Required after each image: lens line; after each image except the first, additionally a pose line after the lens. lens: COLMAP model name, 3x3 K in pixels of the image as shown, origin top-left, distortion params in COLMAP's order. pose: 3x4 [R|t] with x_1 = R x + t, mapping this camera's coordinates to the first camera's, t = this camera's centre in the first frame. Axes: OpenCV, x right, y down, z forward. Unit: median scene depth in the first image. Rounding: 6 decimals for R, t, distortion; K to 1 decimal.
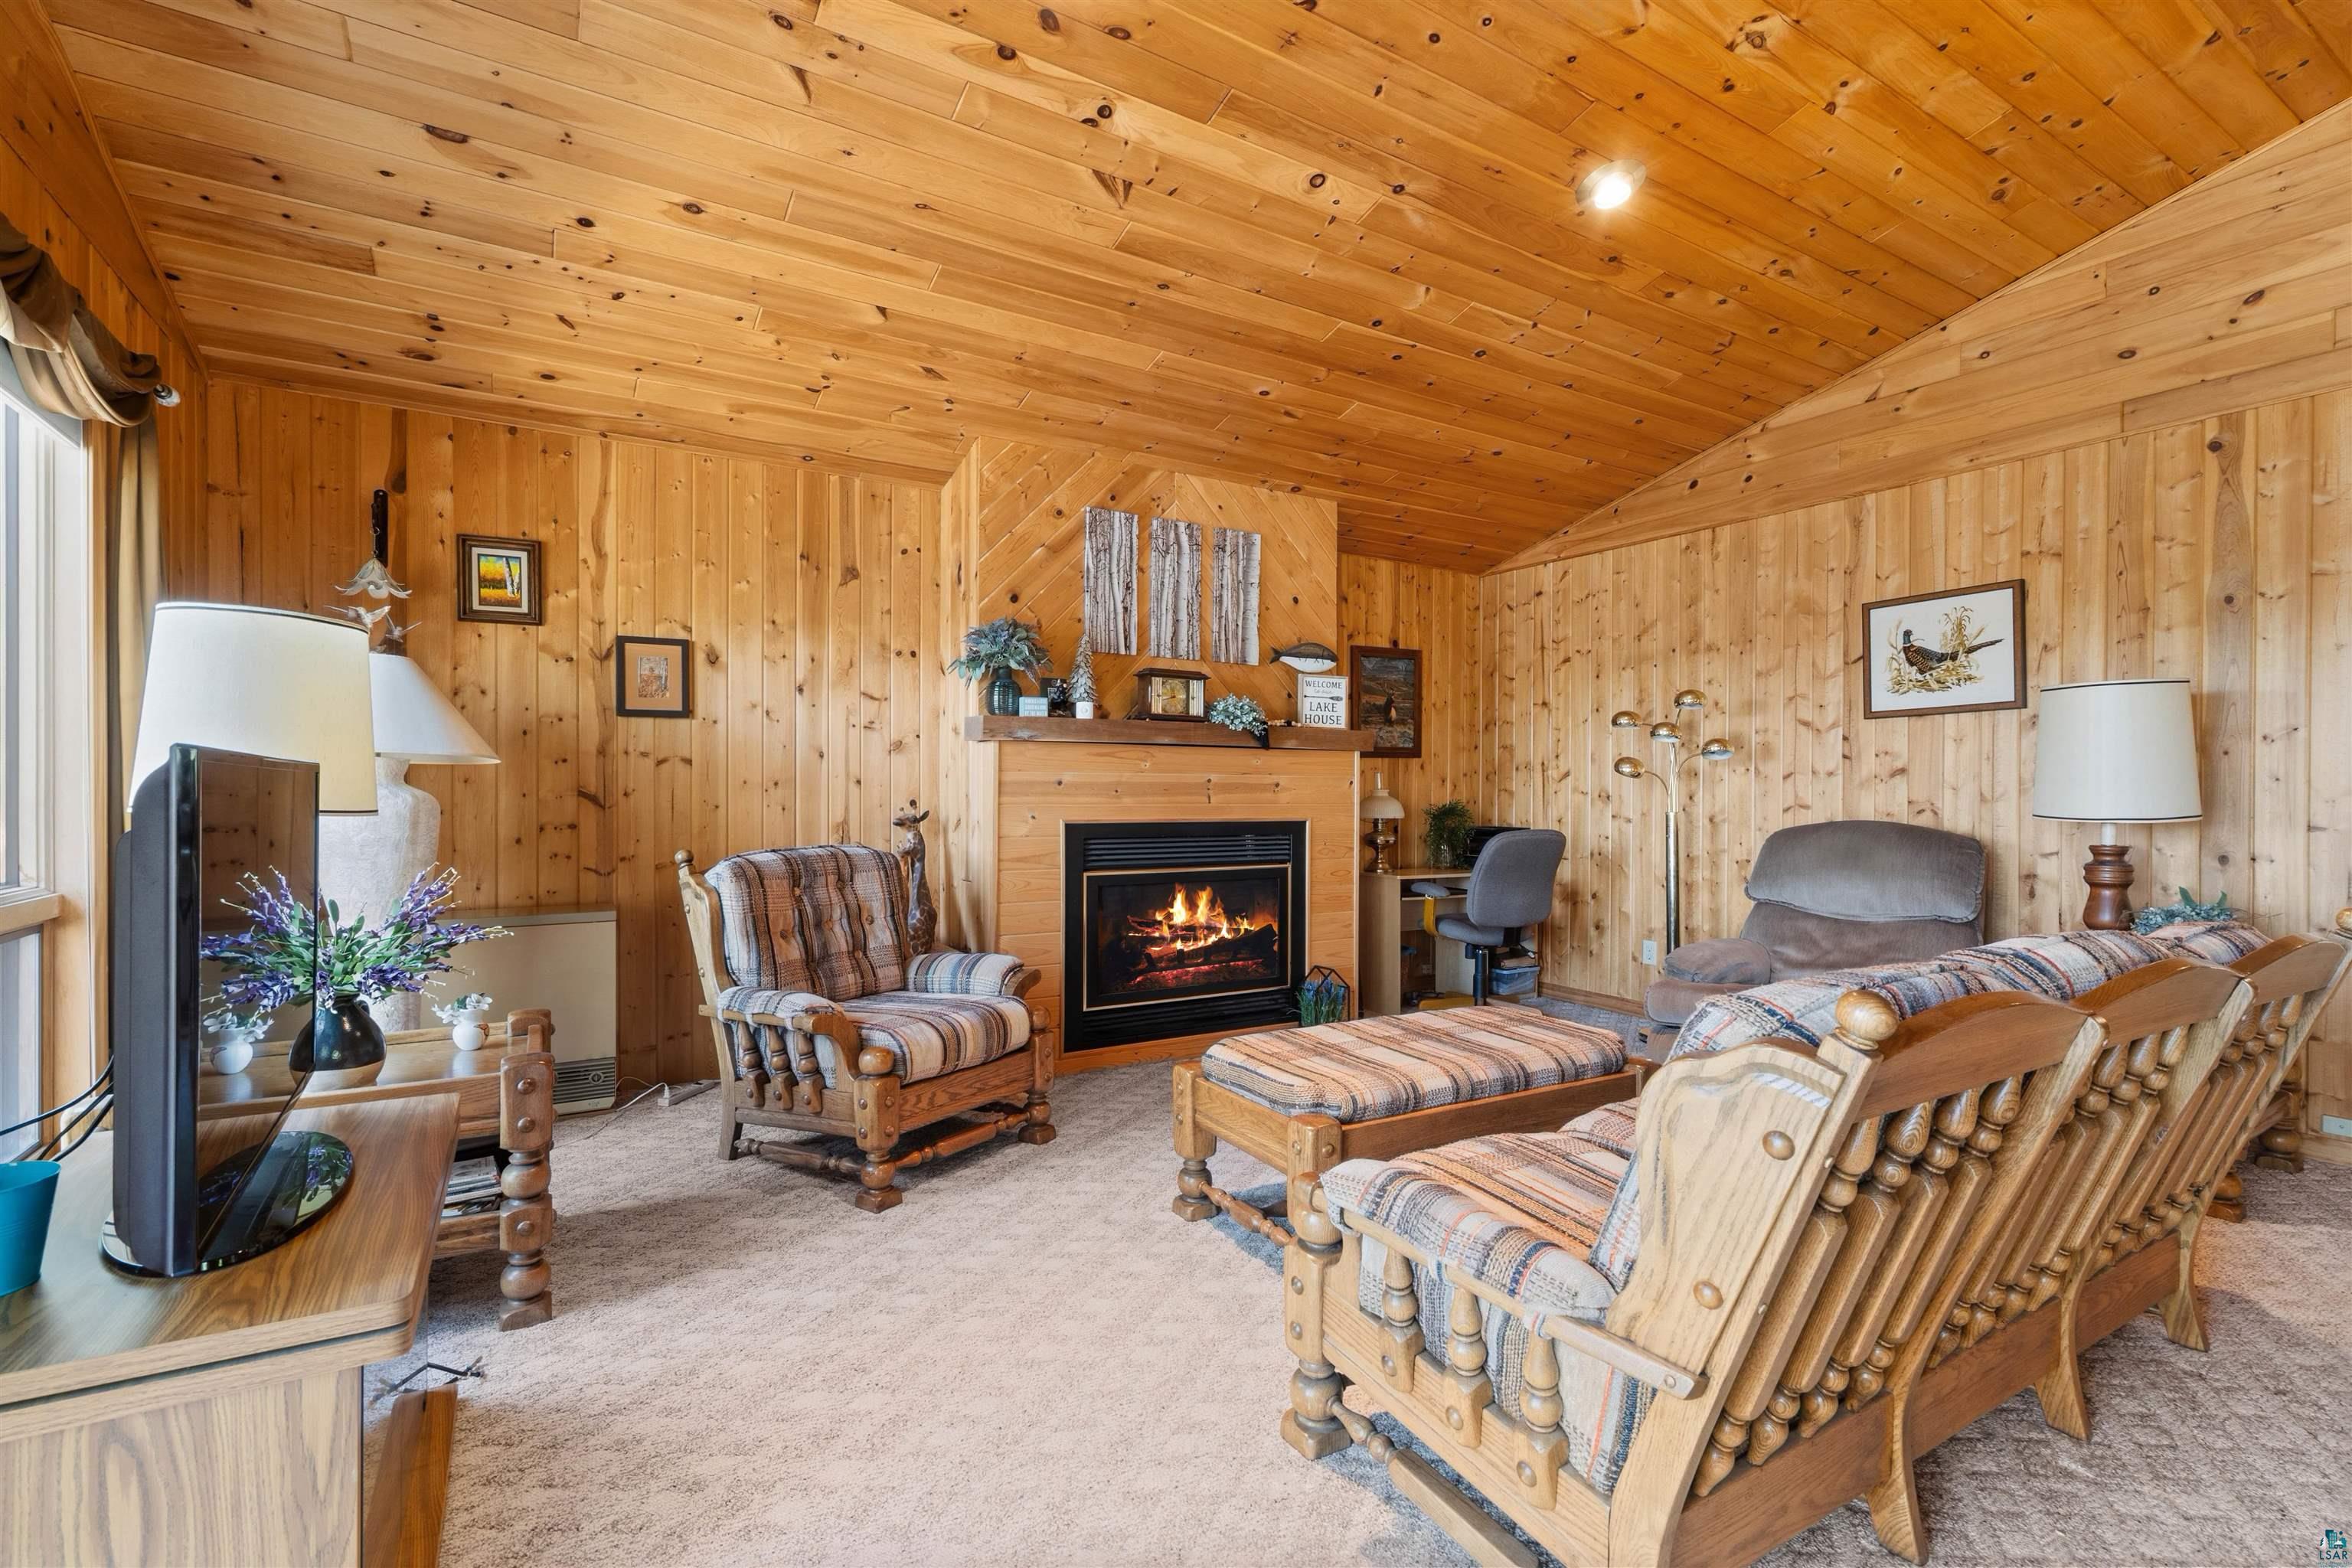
lens RADIAL K [[1065.5, 0, 1176.1], [0, 1065.5, 789.1], [0, 0, 1]] dist [-0.002833, 0.001386]
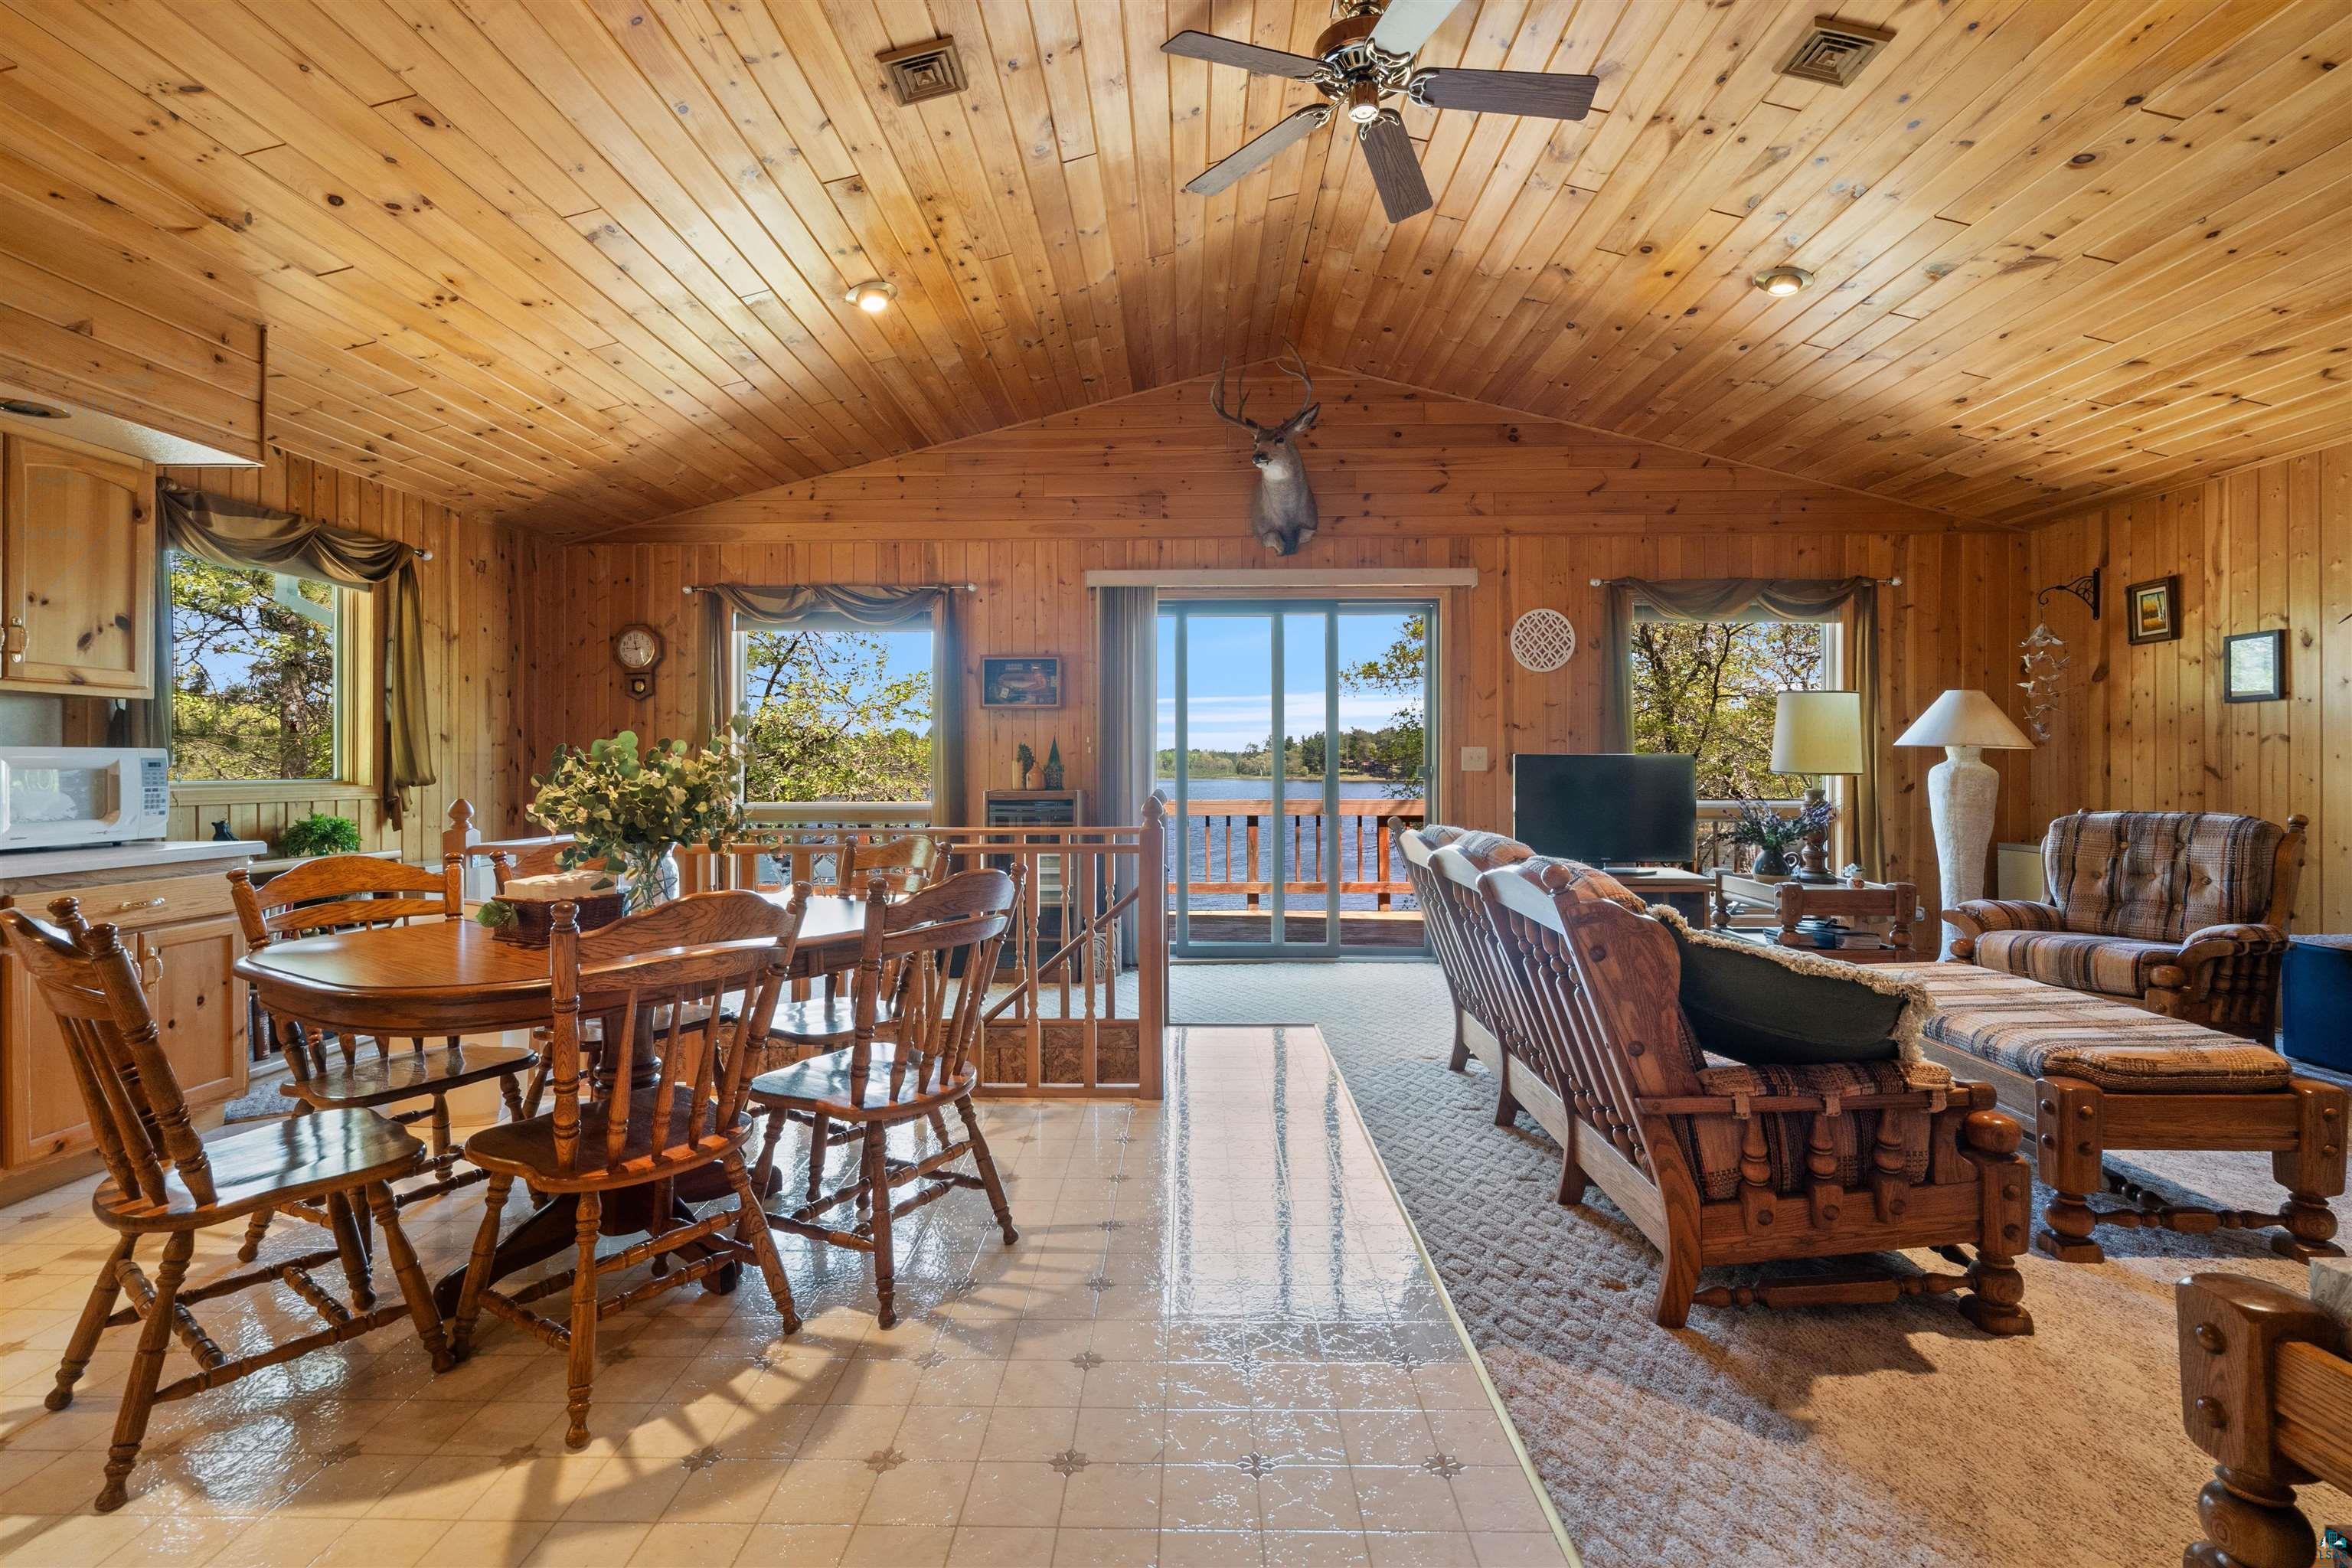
lens RADIAL K [[1065.5, 0, 1181.9], [0, 1065.5, 769.4], [0, 0, 1]] dist [-0.002833, 0.001386]
pose [[-0.543107, -0.000040, -0.839664, 1.144248], [-0.006067, 0.999974, 0.003877, 0.009203], [0.839642, 0.007200, -0.543093, 0.666588]]
